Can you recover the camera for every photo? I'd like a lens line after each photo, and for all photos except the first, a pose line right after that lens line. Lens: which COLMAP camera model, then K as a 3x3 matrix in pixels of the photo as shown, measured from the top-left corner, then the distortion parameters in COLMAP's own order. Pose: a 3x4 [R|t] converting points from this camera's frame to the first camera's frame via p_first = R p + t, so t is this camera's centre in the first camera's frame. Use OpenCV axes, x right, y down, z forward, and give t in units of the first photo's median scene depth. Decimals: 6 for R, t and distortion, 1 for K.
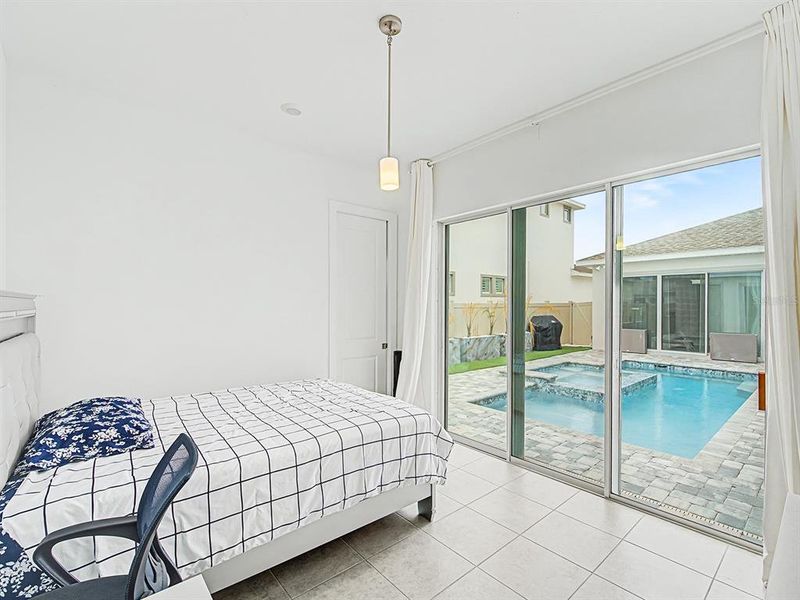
lens RADIAL K [[378.3, 0, 410.6], [0, 378.3, 300.2], [0, 0, 1]] dist [-0.003306, -0.000487]
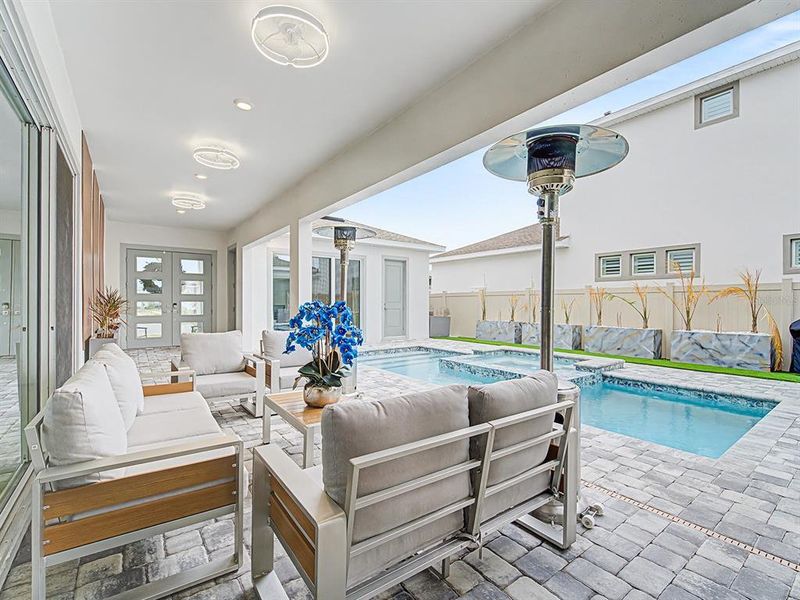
lens RADIAL K [[370.3, 0, 398.6], [0, 370.3, 301.1], [0, 0, 1]] dist [0.000190, -0.000151]
pose [[-0.090388, -0.005040, -0.995894, 1.065785], [0.008969, 0.999943, -0.005874, 0.039727], [0.995866, -0.009463, -0.090337, 0.604422]]
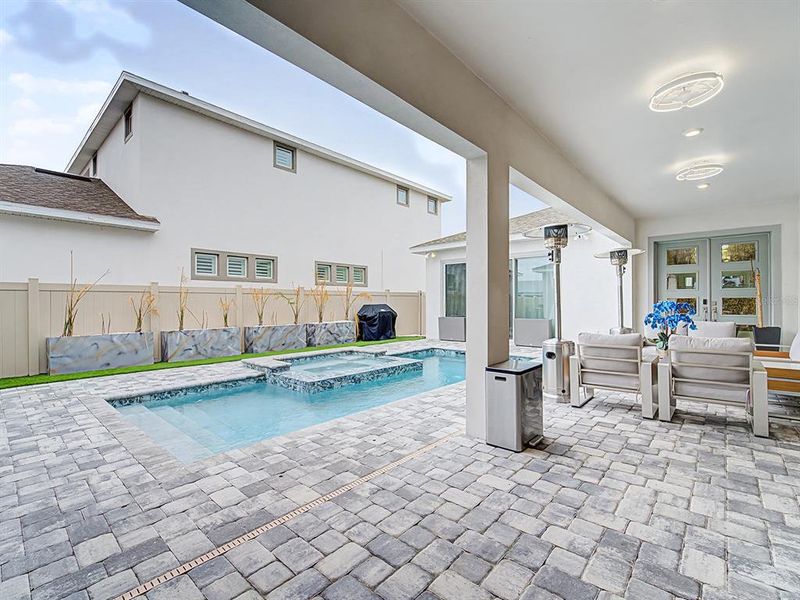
lens RADIAL K [[370.3, 0, 398.6], [0, 370.3, 301.1], [0, 0, 1]] dist [0.000190, -0.000151]
pose [[0.991574, -0.005291, 0.129433, 0.367519], [0.004265, 0.999957, 0.008202, 0.031959], [-0.129471, -0.007581, 0.991554, 0.073954]]
